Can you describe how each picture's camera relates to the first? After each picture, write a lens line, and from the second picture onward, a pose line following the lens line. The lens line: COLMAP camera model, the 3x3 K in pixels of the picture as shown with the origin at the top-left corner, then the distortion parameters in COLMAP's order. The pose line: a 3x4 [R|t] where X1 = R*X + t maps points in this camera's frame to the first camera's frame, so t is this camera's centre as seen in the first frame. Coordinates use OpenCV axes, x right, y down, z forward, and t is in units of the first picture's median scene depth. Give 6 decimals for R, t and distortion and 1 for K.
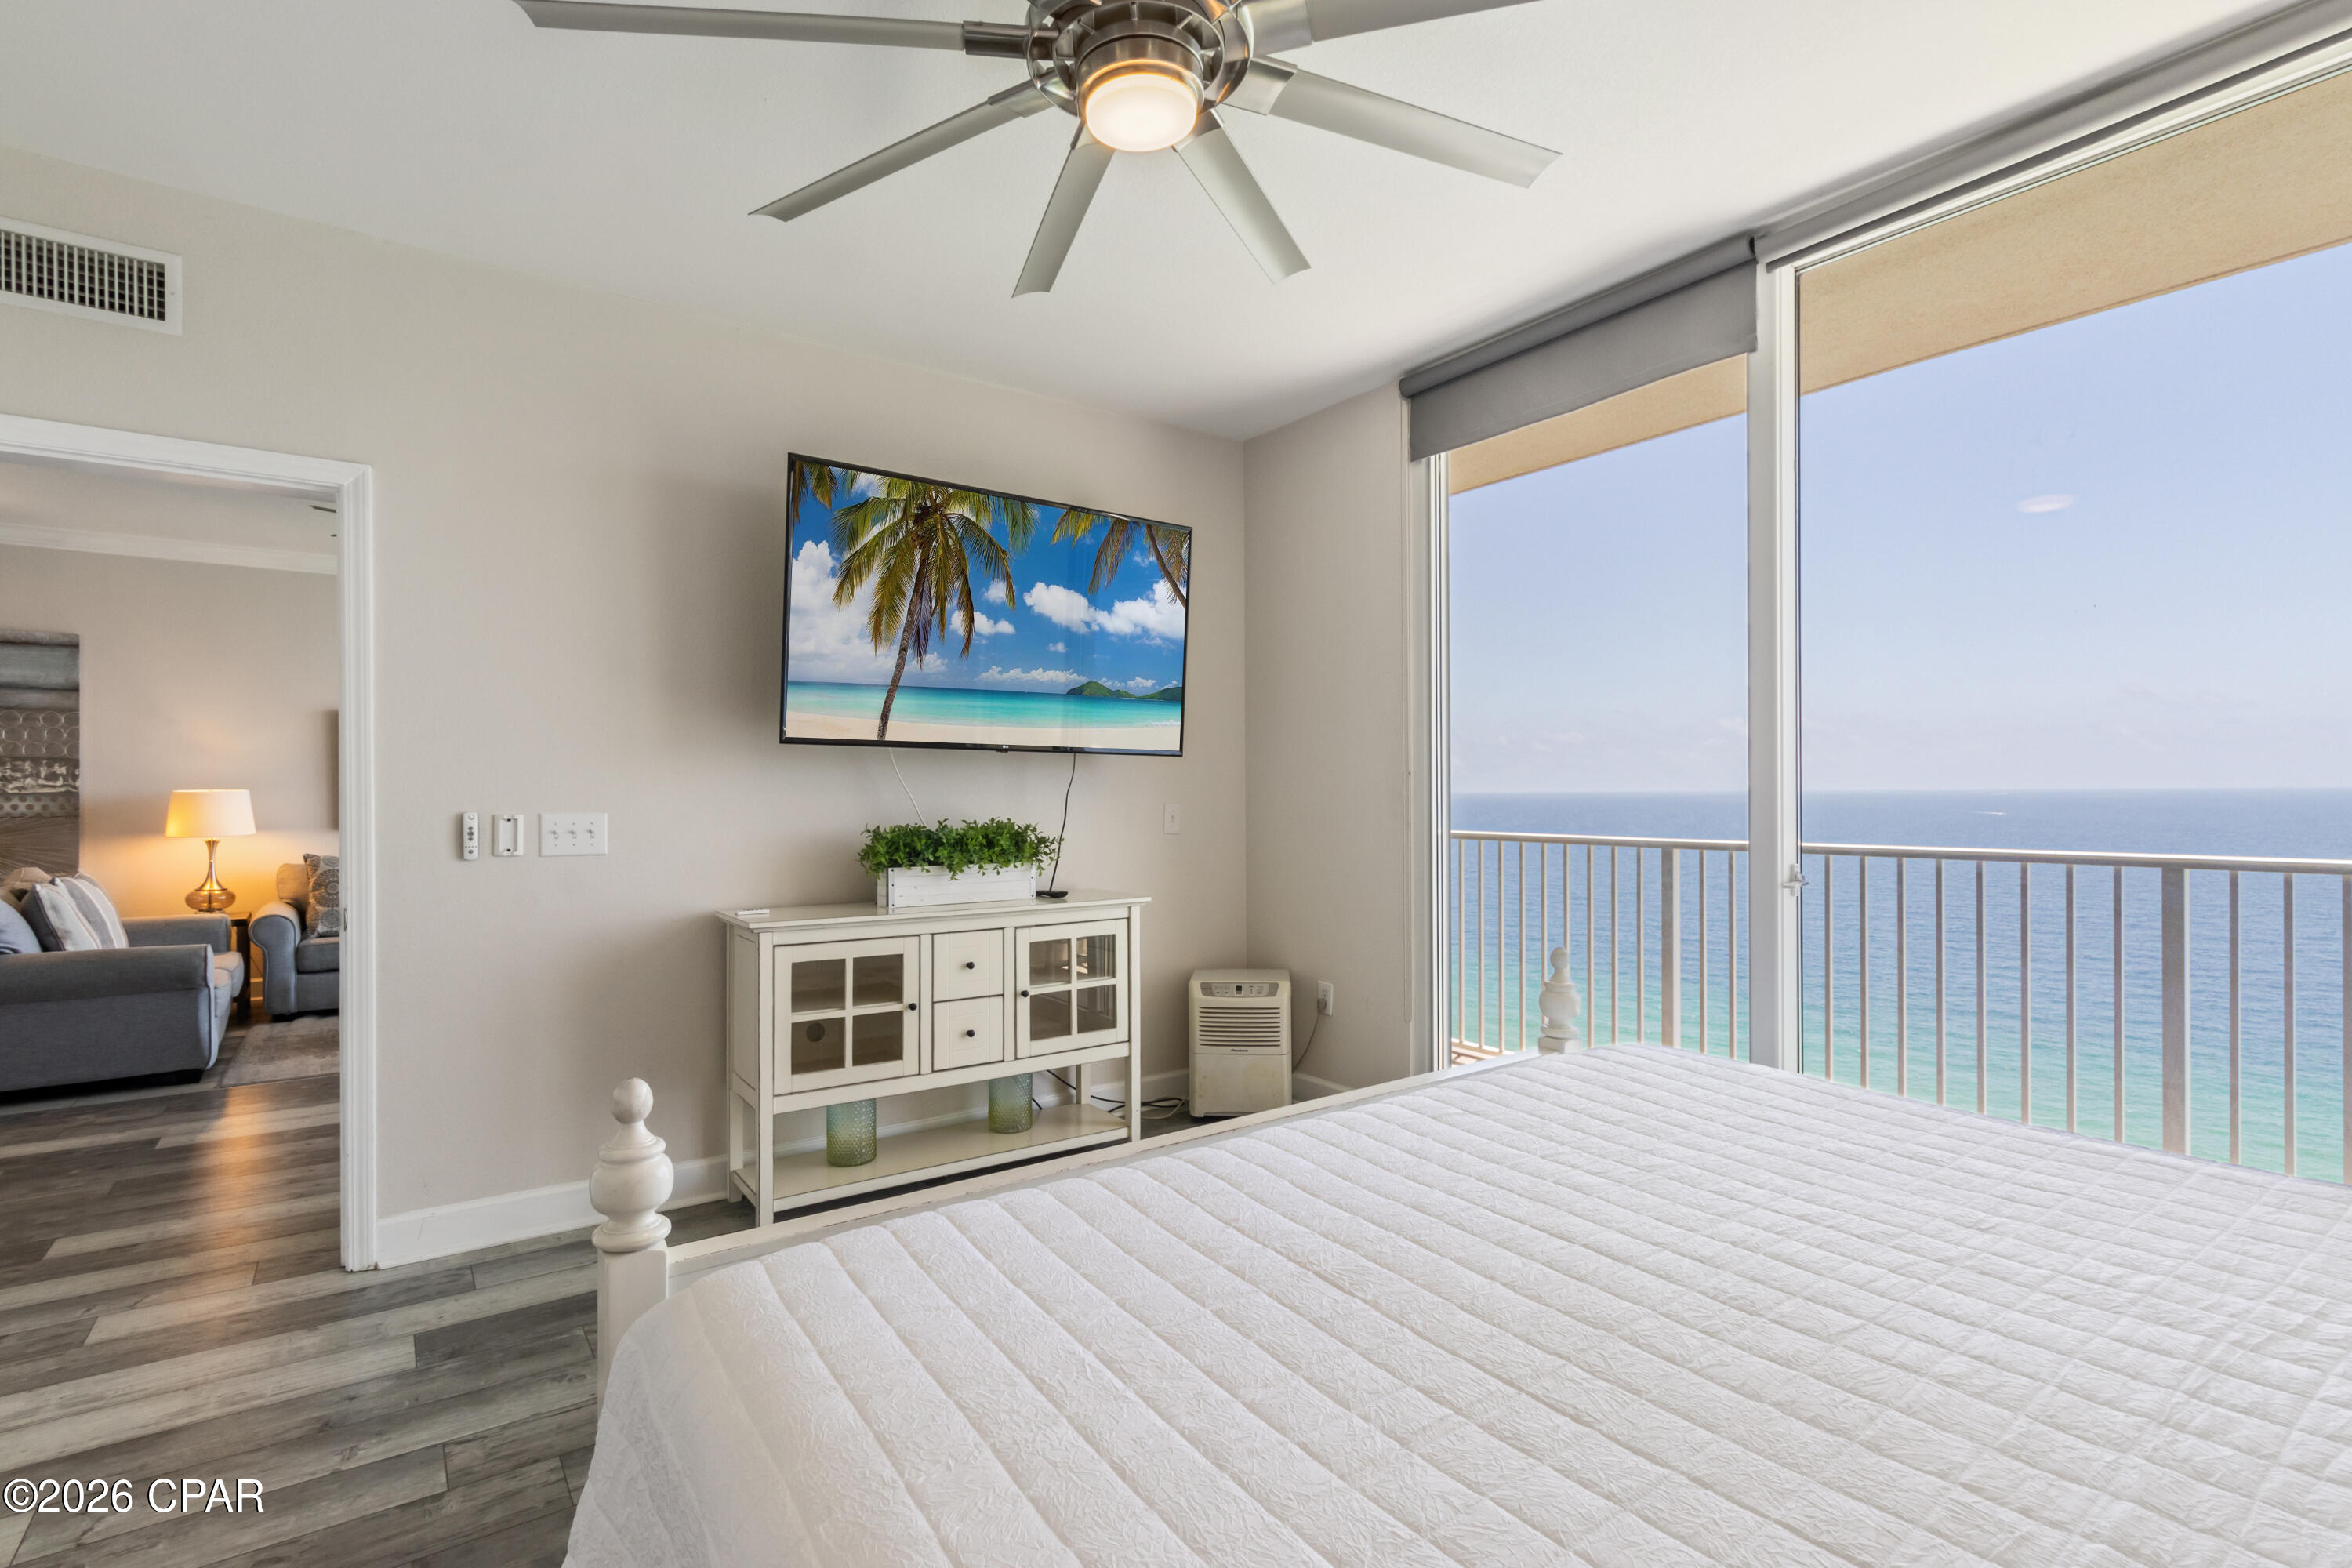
lens RADIAL K [[1091.7, 0, 1183.7], [0, 1091.7, 793.0], [0, 0, 1]] dist [-0.000120, -0.000077]
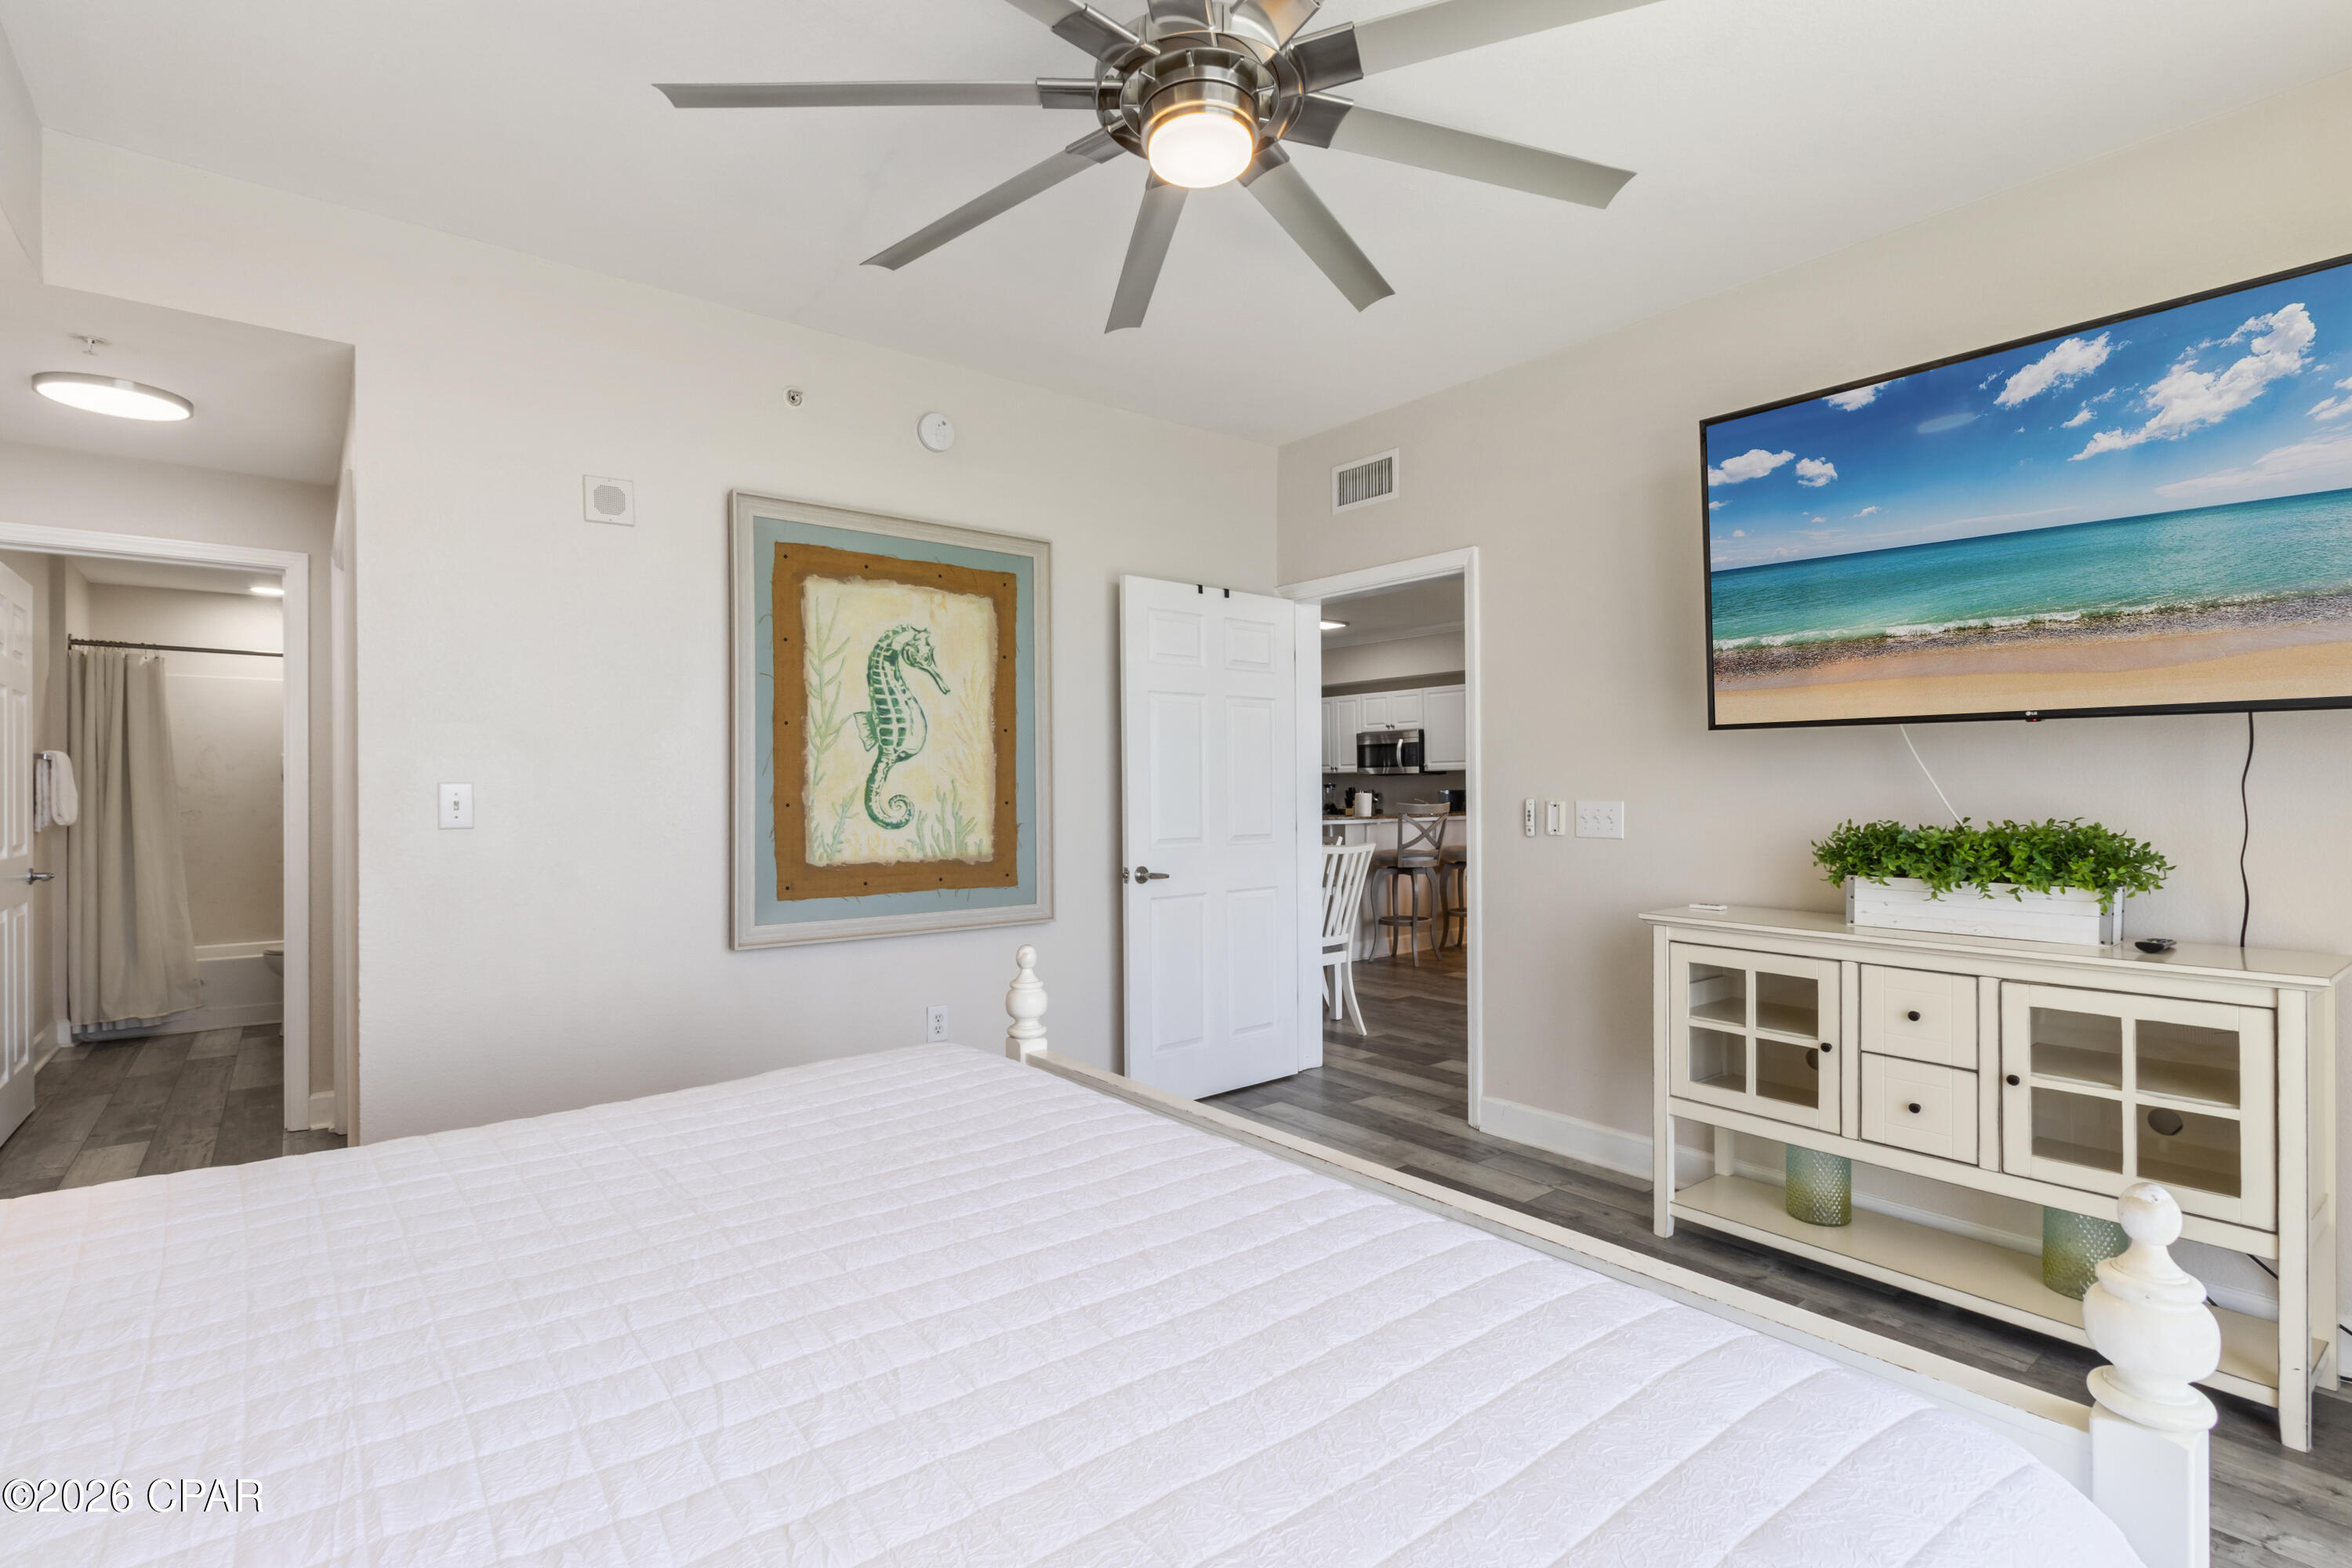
lens RADIAL K [[1091.7, 0, 1183.7], [0, 1091.7, 793.0], [0, 0, 1]] dist [-0.000120, -0.000077]
pose [[0.055857, 0.007877, -0.998408, 0.504688], [0.004562, 0.999956, 0.008145, -0.001001], [0.998428, -0.005010, 0.055818, 0.458975]]
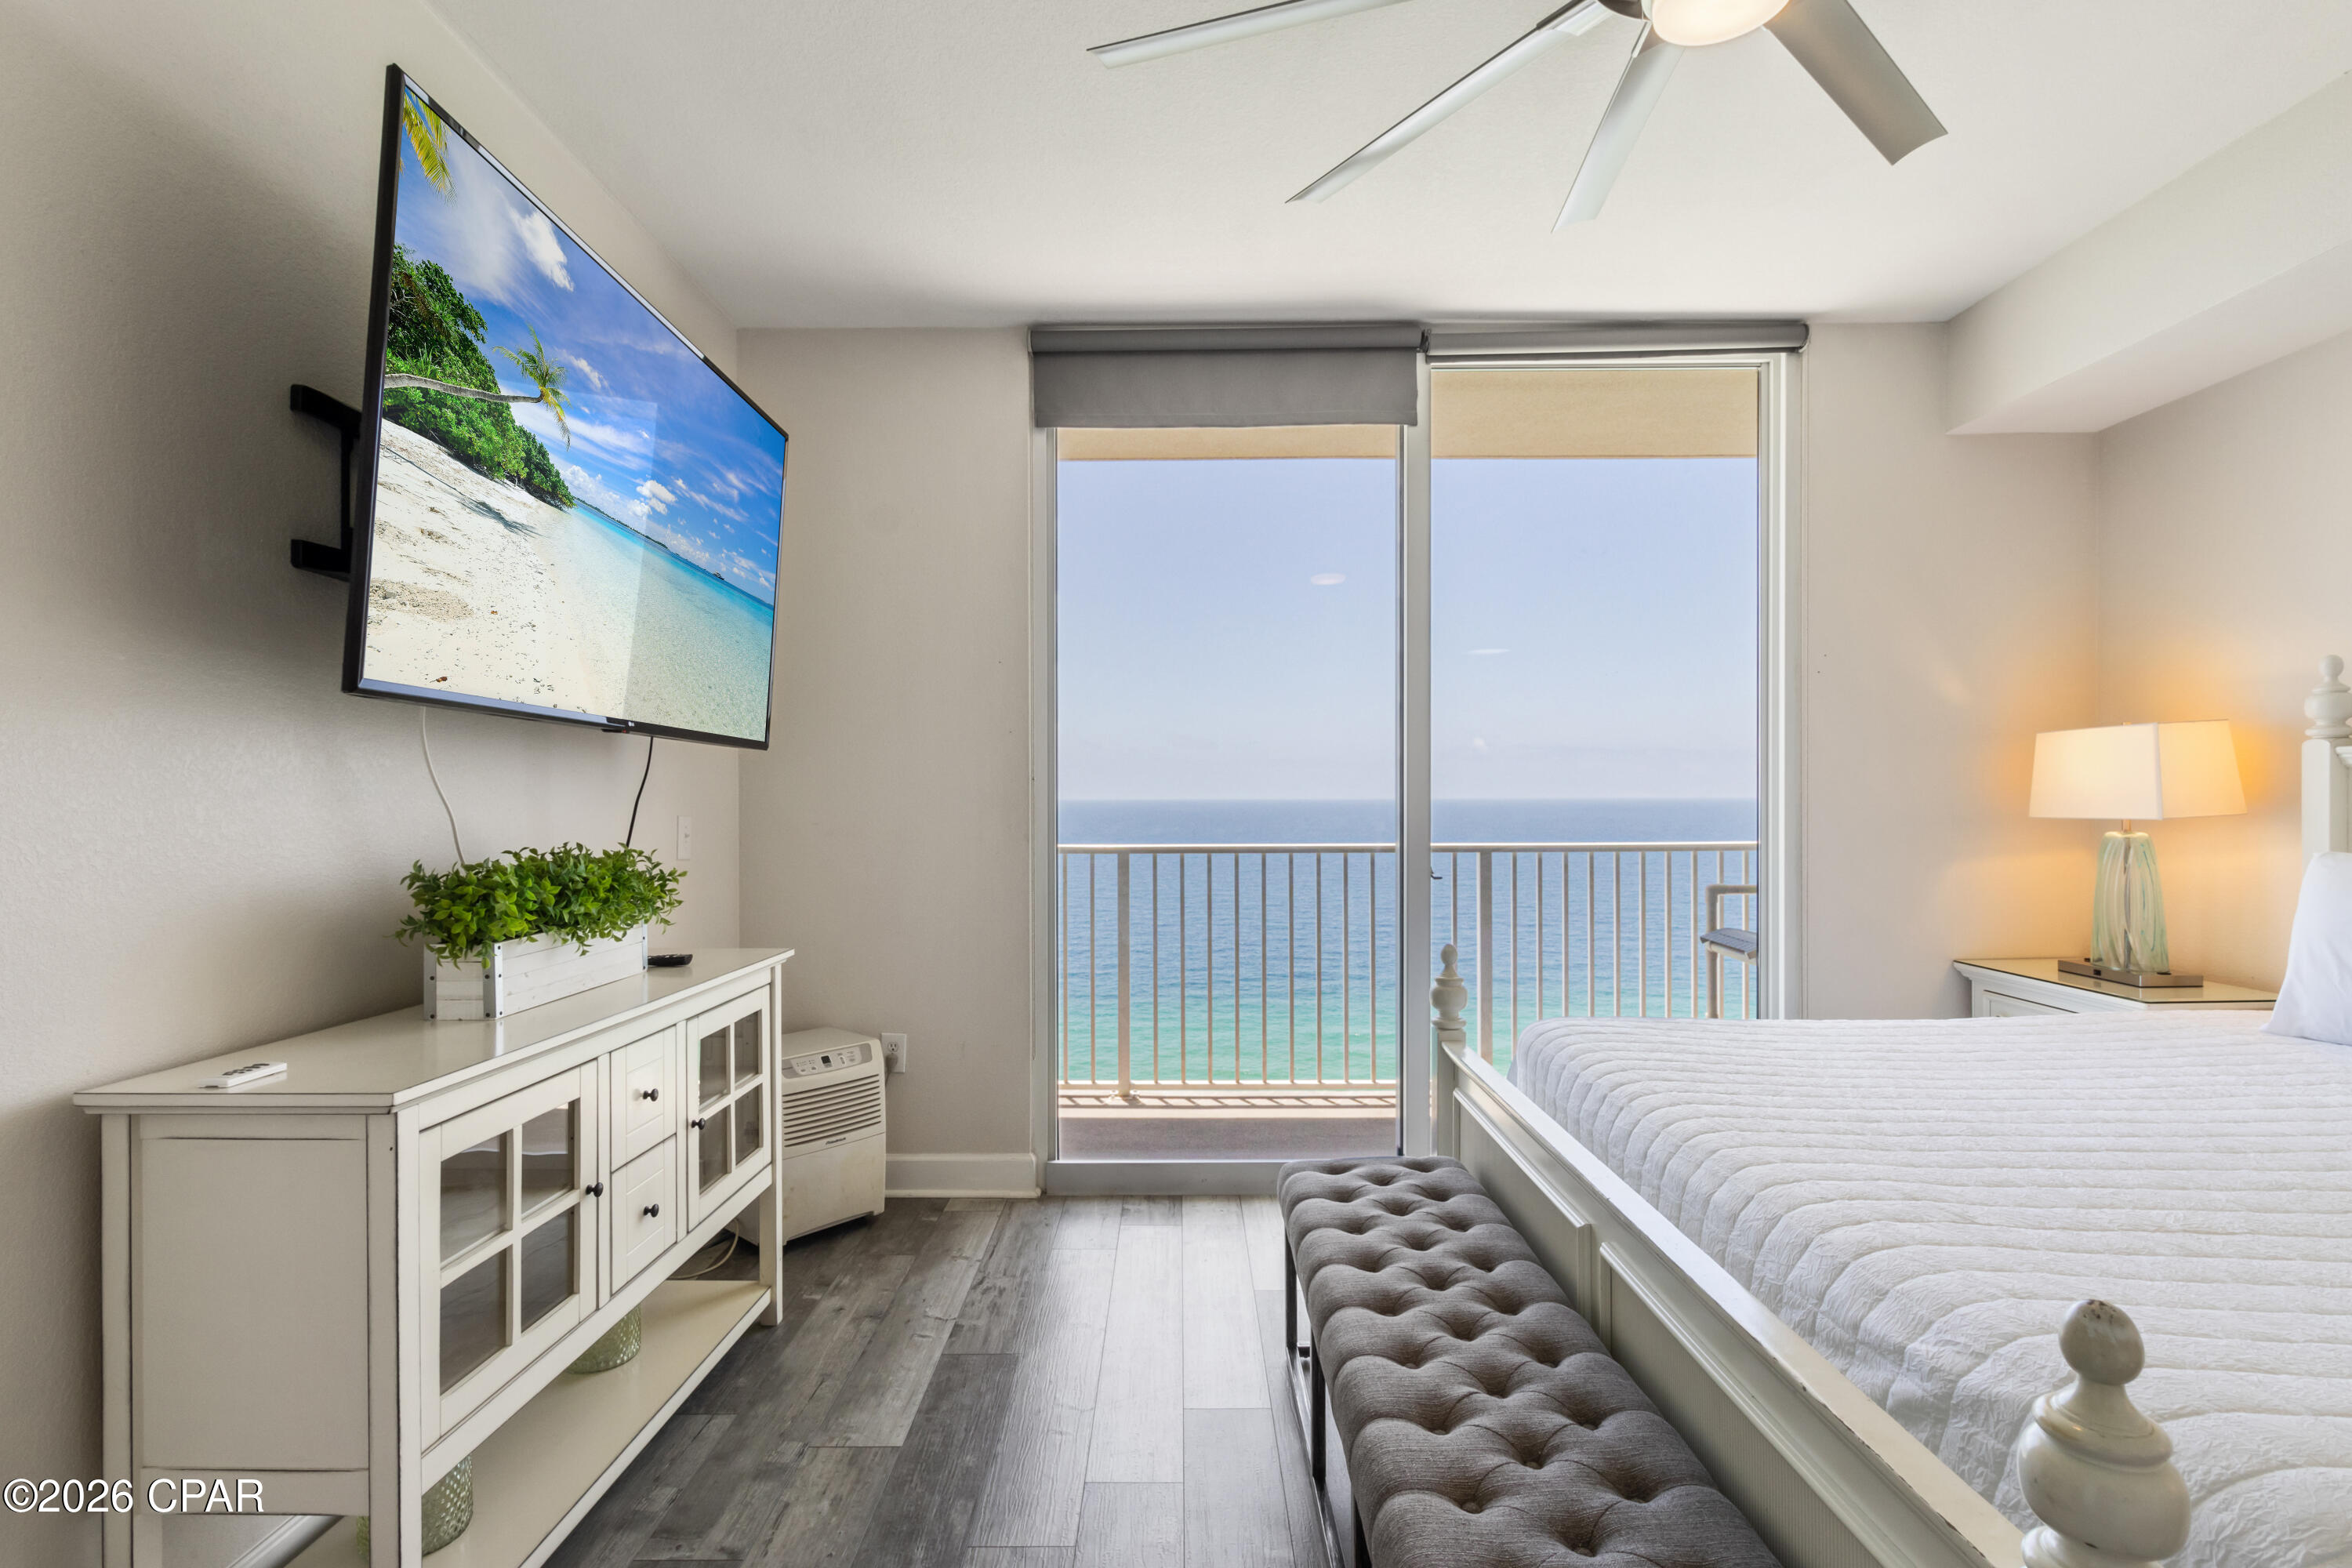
lens RADIAL K [[1095.4, 0, 1172.0], [0, 1095.4, 809.4], [0, 0, 1]] dist [-0.000658, -0.000177]
pose [[0.592037, -0.004169, 0.805900, -0.491702], [0.001616, 0.999991, 0.003986, 0.004278], [-0.805909, -0.001058, 0.592038, 0.424911]]
